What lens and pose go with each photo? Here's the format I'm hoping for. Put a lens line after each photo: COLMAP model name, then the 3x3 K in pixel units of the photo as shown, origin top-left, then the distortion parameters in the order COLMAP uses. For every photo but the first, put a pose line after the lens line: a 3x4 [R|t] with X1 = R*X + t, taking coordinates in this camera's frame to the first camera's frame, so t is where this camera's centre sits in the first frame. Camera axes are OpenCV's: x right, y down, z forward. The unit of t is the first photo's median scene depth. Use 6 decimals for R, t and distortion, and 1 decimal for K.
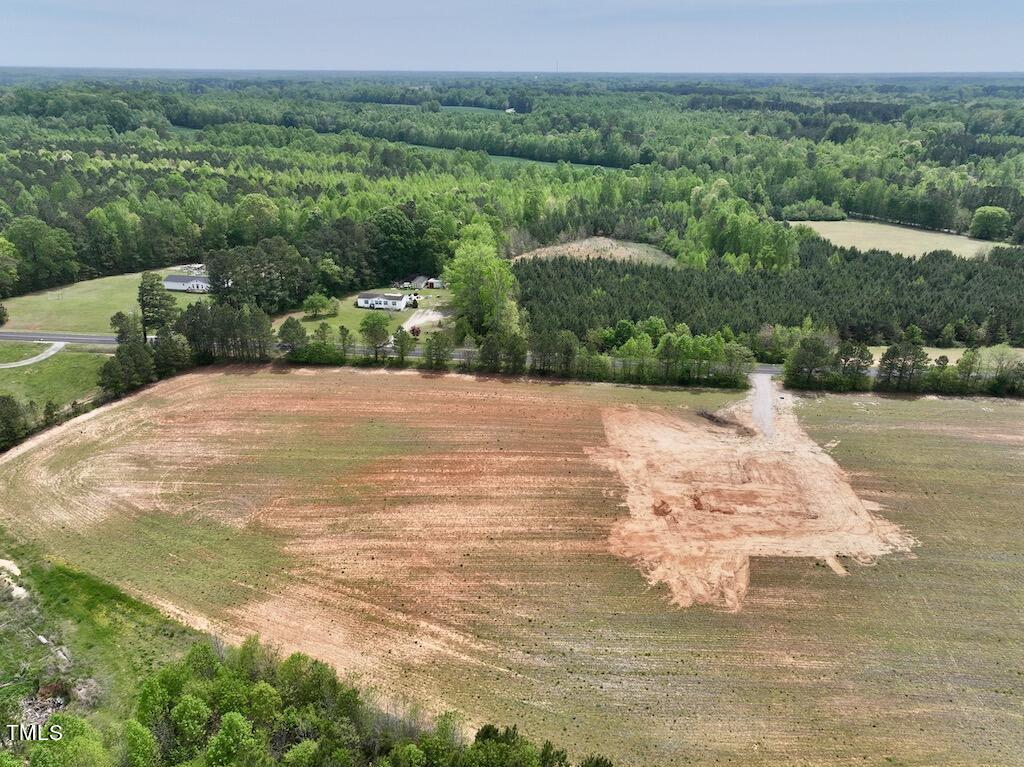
lens RADIAL K [[718.6, 0, 517.0], [0, 718.6, 402.4], [0, 0, 1]] dist [0.001845, 0.014144]
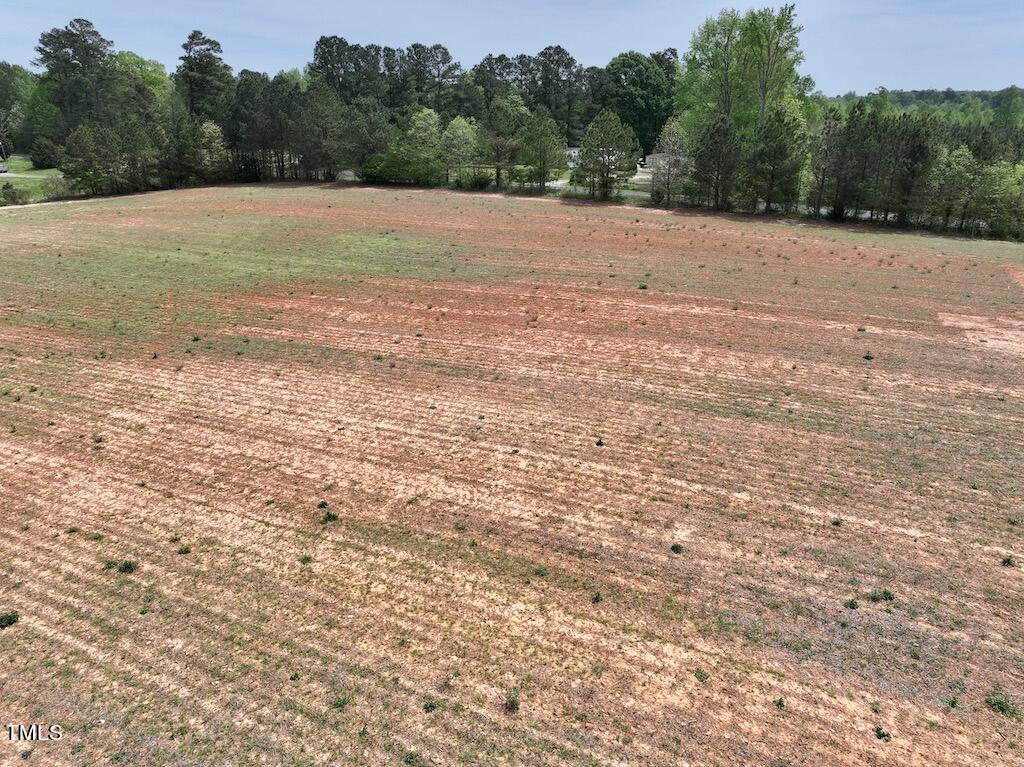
lens RADIAL K [[718.6, 0, 517.8], [0, 718.6, 379.6], [0, 0, 1]] dist [0.001845, 0.014144]
pose [[0.905175, 0.142266, -0.400523, 0.070487], [-0.170944, 0.984601, -0.036600, 0.145580], [0.389148, 0.101597, 0.915555, 0.802911]]
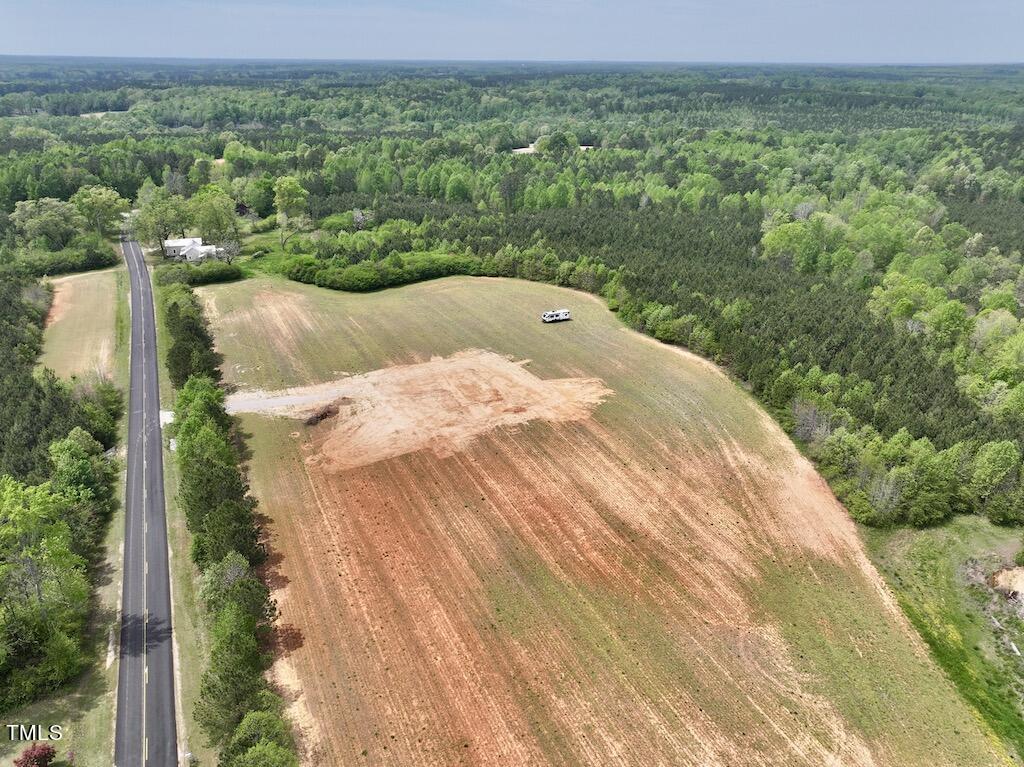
lens RADIAL K [[718.6, 0, 514.4], [0, 718.6, 414.4], [0, 0, 1]] dist [0.001845, 0.014144]
pose [[-0.475585, -0.397125, 0.784927, -0.786958], [0.361419, 0.725296, 0.585937, -0.583177], [-0.801995, 0.562350, -0.201412, 1.259415]]
